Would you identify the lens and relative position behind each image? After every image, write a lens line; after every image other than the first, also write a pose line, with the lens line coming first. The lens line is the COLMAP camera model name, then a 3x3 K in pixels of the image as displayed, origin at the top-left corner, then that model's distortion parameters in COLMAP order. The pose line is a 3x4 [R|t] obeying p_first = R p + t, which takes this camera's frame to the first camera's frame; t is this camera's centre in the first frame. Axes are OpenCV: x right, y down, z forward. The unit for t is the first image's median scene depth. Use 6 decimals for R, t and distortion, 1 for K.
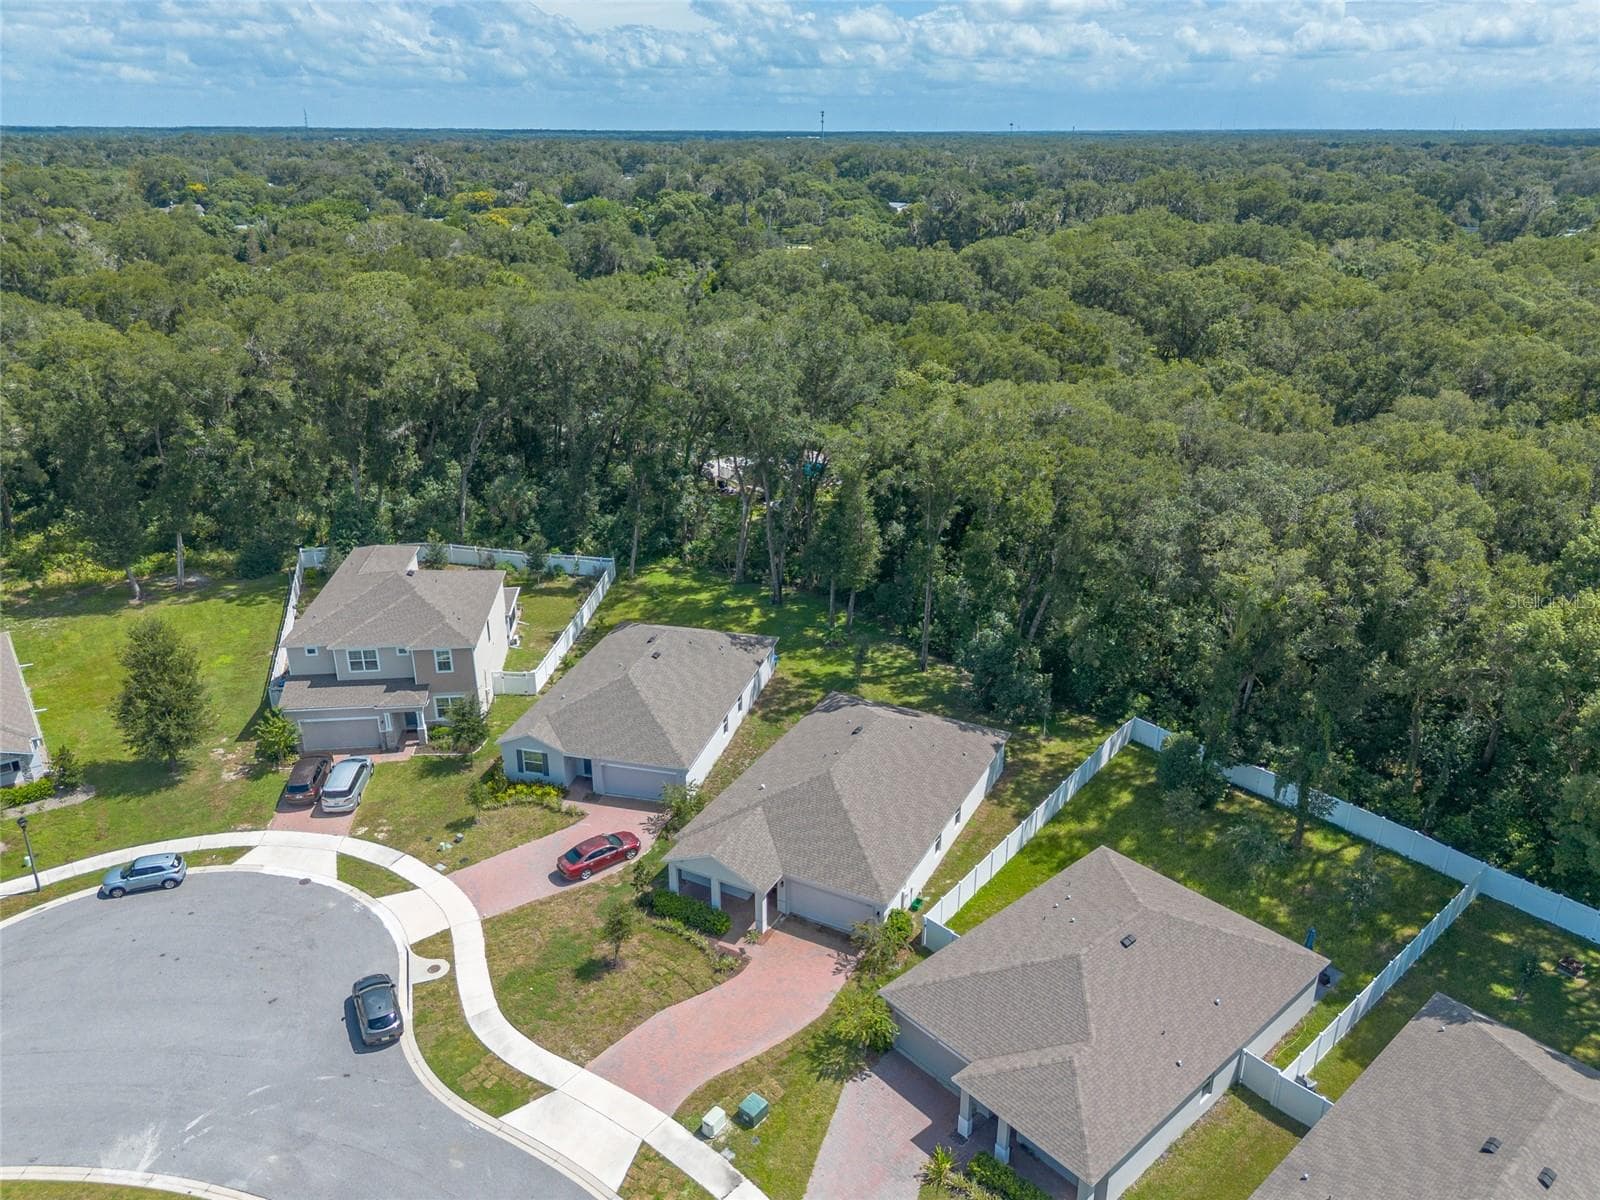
lens RADIAL K [[1147.7, 0, 800.0], [0, 1147.7, 600.0], [0, 0, 1]] dist [0.057153, -0.051118]
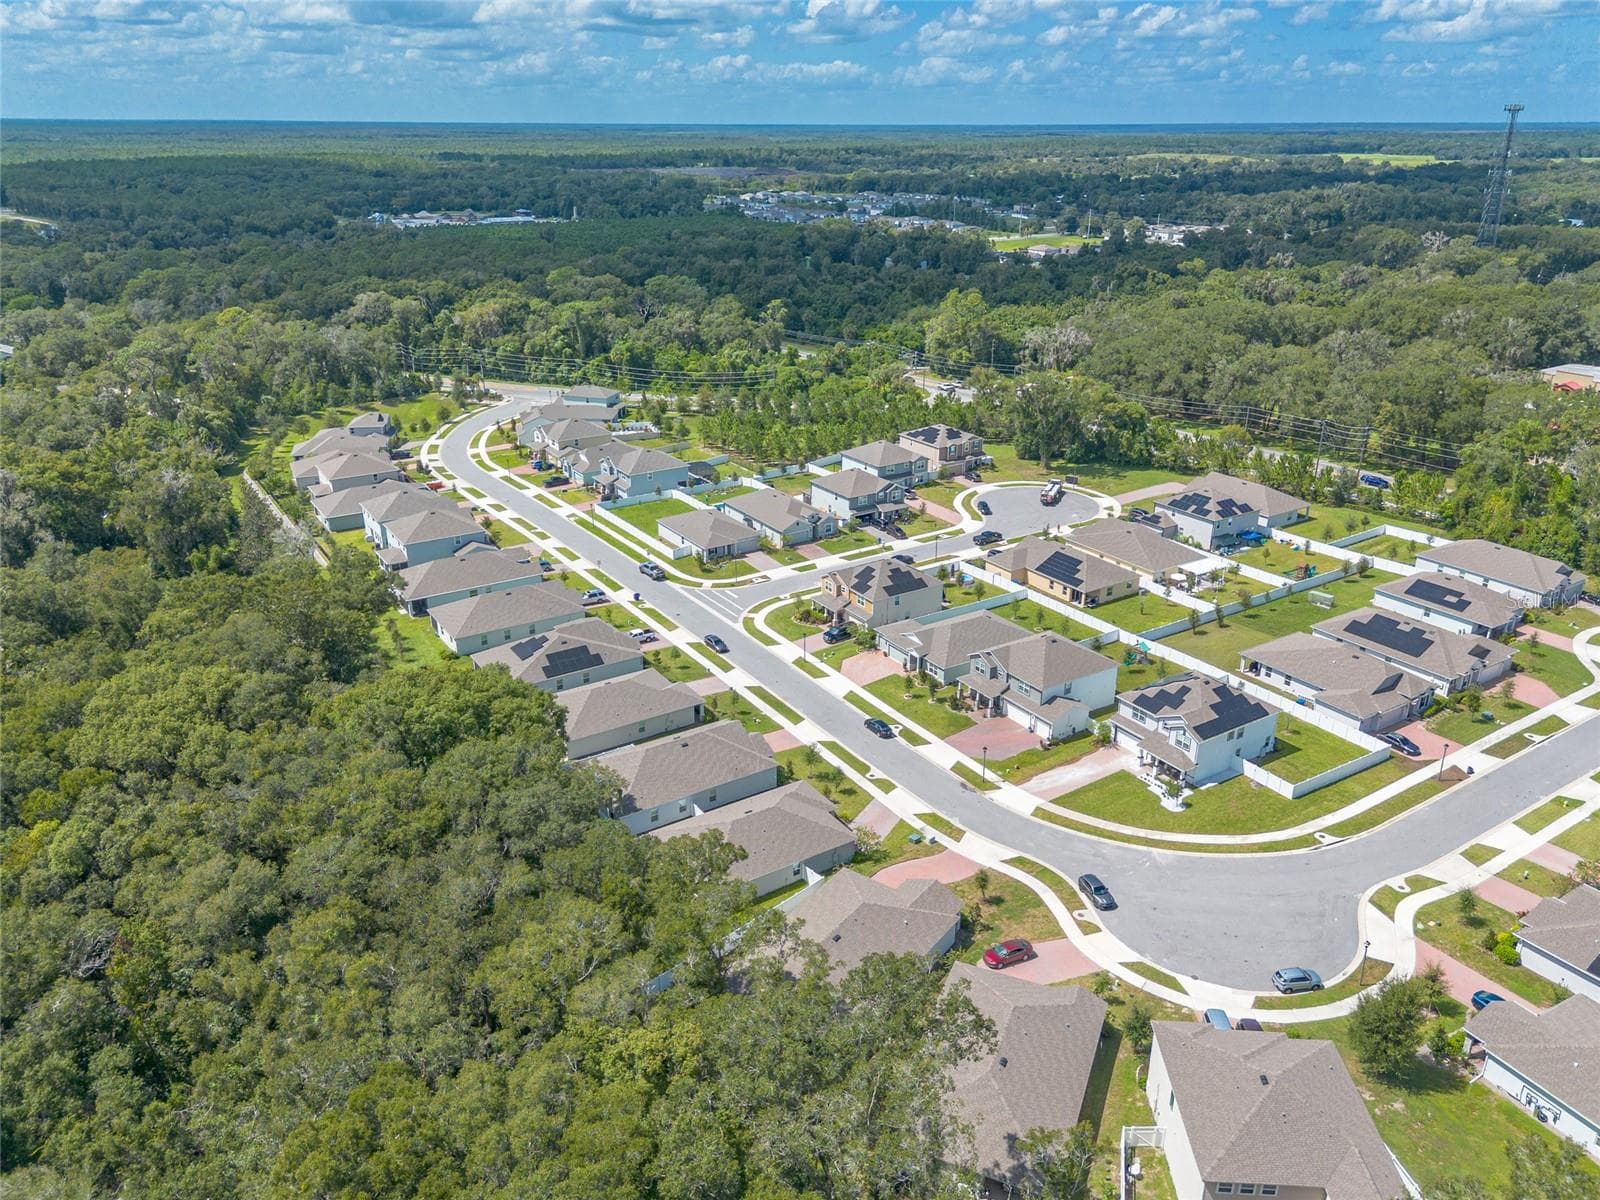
lens RADIAL K [[1147.7, 0, 800.0], [0, 1147.7, 600.0], [0, 0, 1]] dist [0.057153, -0.051118]
pose [[-0.987744, -0.068649, 0.140178, -0.081830], [0.049510, 0.713909, 0.698486, -1.247099], [-0.148024, 0.696865, -0.701760, 1.821147]]
